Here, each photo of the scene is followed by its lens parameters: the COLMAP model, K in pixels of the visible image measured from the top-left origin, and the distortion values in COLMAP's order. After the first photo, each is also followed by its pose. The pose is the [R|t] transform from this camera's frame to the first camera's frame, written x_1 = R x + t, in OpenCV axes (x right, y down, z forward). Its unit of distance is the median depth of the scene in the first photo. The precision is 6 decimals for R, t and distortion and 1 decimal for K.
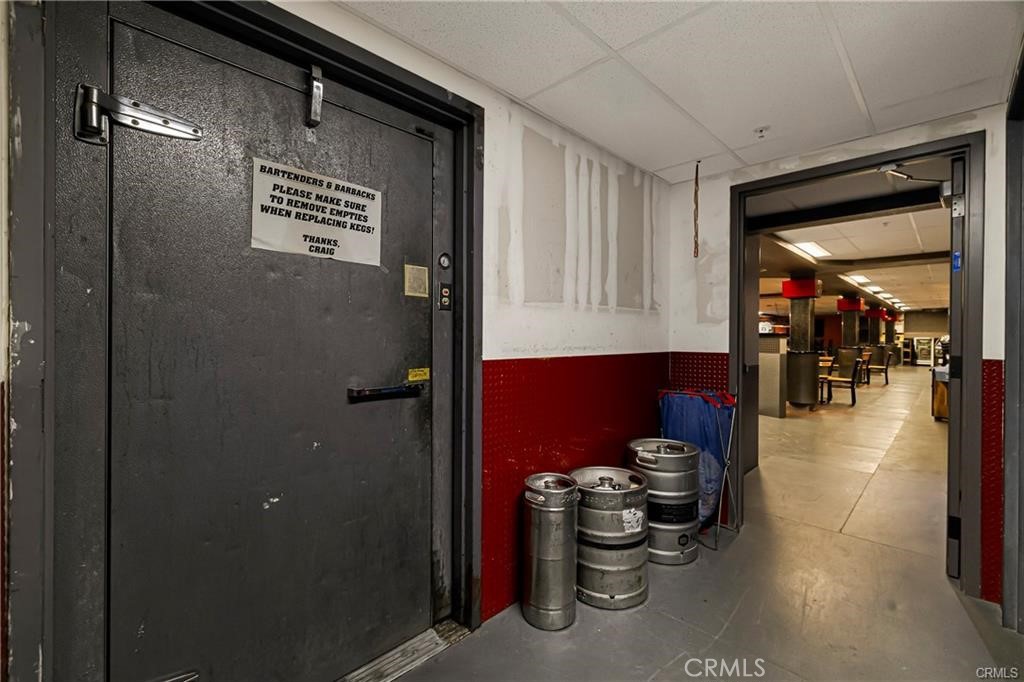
lens RADIAL K [[445.3, 0, 515.6], [0, 445.3, 339.4], [0, 0, 1]] dist [0.001689, -0.000847]
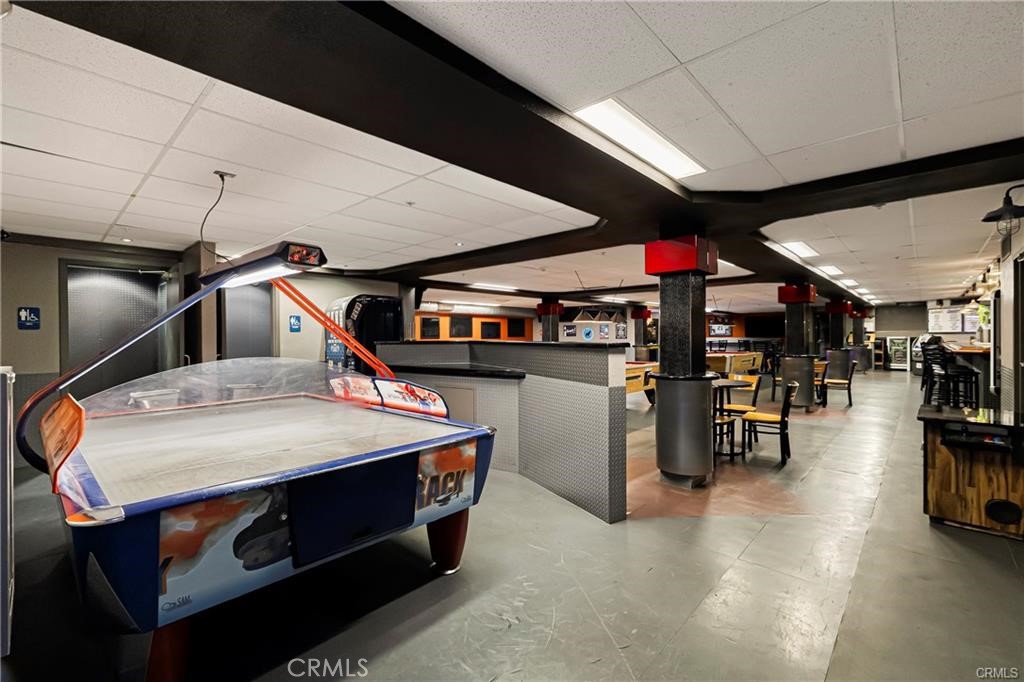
lens RADIAL K [[445.3, 0, 508.5], [0, 445.3, 339.5], [0, 0, 1]] dist [0.001689, -0.000847]
pose [[0.999632, -0.010146, 0.025174, 0.172024], [0.010163, 0.999948, -0.000537, -0.006567], [-0.025167, 0.000793, 0.999683, 0.191673]]
